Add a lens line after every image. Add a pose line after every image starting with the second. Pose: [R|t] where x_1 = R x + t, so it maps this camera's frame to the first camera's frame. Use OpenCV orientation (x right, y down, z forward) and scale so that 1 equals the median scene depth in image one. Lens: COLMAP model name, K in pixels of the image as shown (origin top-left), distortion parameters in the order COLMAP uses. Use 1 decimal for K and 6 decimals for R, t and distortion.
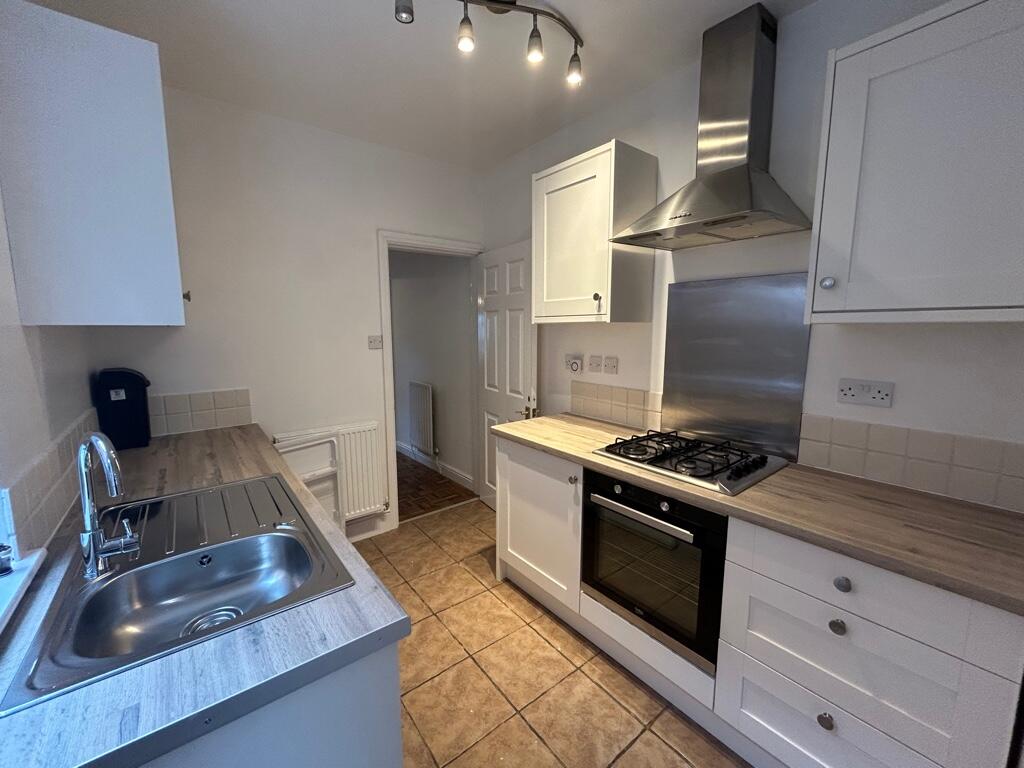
lens RADIAL K [[414.9, 0, 504.8], [0, 414.9, 381.9], [0, 0, 1]] dist [0.000045, 0.000003]
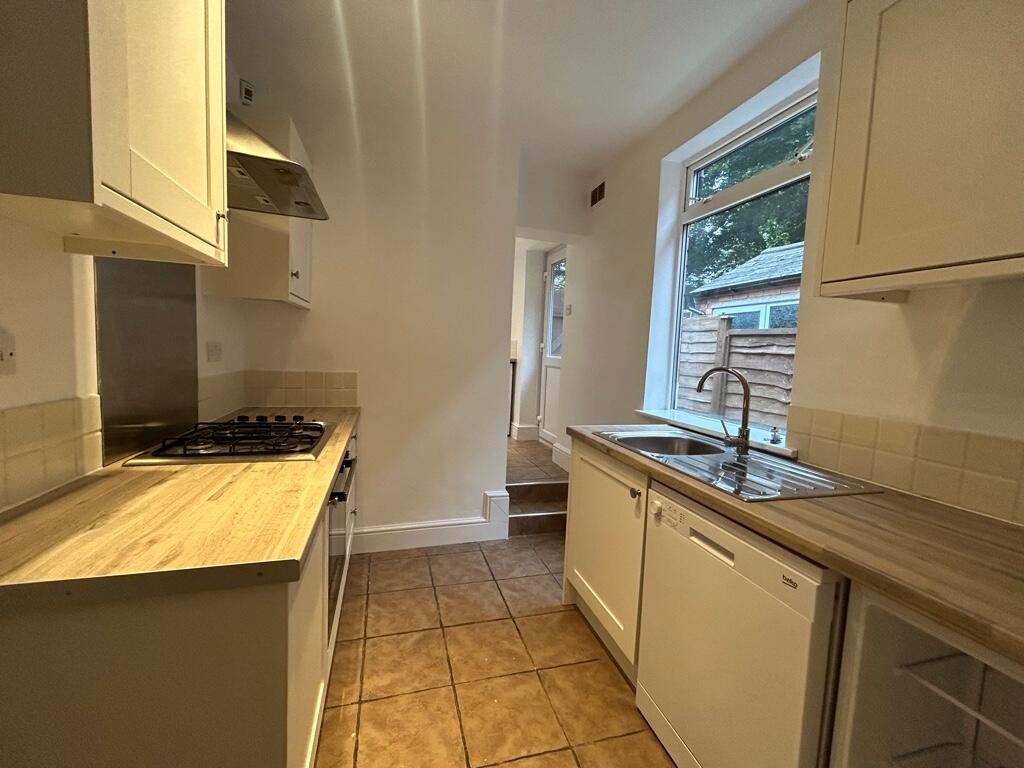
lens RADIAL K [[414.9, 0, 503.7], [0, 414.9, 380.6], [0, 0, 1]] dist [0.000045, 0.000003]
pose [[-0.927094, -0.060144, 0.369972, -0.384000], [0.015942, 0.979823, 0.199232, -0.112983], [-0.374489, 0.190605, -0.907429, 1.626738]]
